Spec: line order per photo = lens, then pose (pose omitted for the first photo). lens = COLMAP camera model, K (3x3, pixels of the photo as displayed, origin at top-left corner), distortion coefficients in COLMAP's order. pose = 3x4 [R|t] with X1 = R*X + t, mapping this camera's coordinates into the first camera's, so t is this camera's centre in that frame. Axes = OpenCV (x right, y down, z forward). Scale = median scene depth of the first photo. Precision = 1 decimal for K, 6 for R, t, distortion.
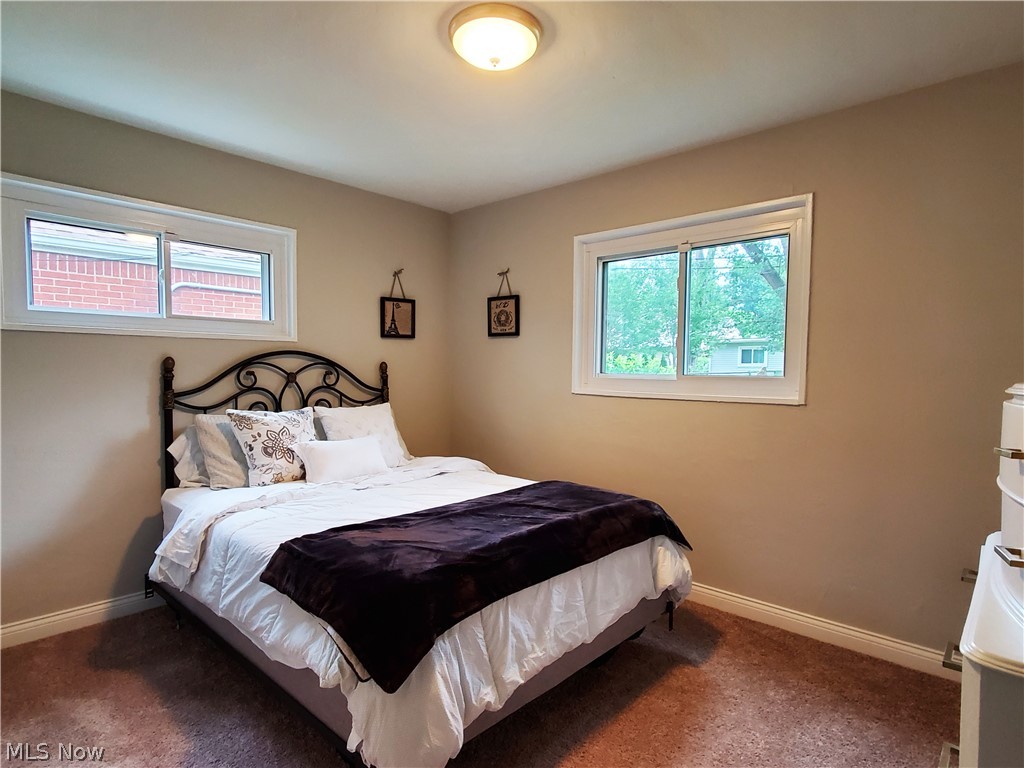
lens RADIAL K [[566.0, 0, 508.8], [0, 566.0, 399.2], [0, 0, 1]] dist [0.008199, -0.002569]
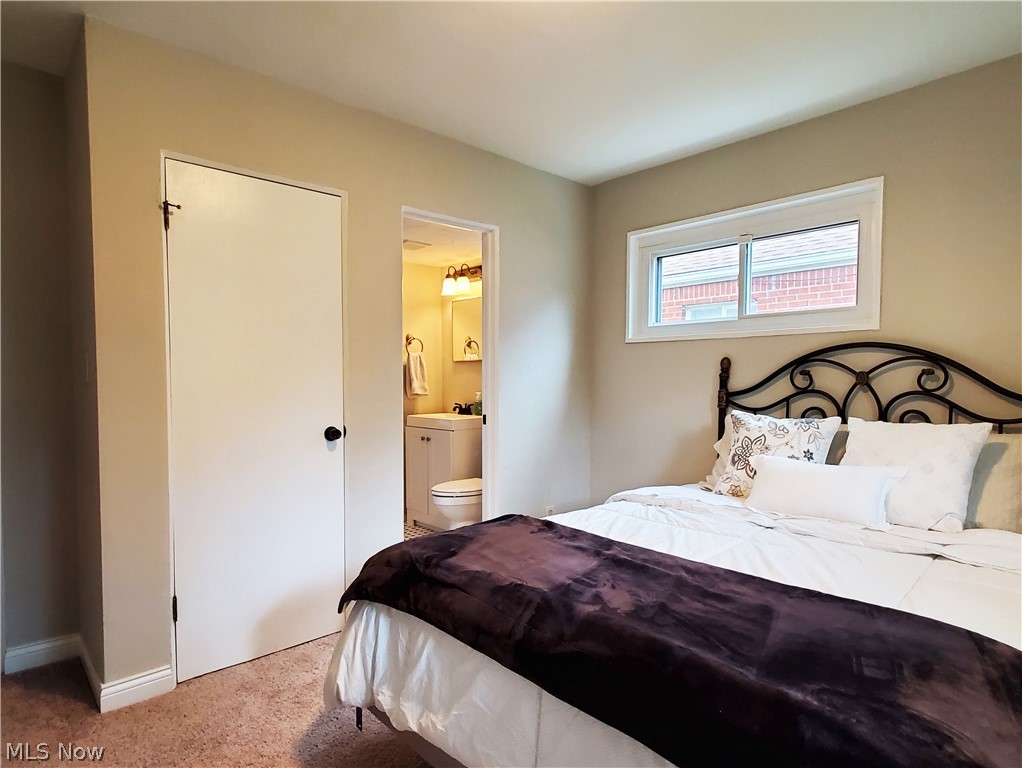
lens RADIAL K [[564.9, 0, 507.8], [0, 564.9, 399.2], [0, 0, 1]] dist [0.008199, -0.002569]
pose [[-0.064265, 0.026861, -0.997571, 0.411348], [-0.060465, 0.997696, 0.030760, -0.005594], [0.996099, 0.062295, -0.062493, 0.607285]]
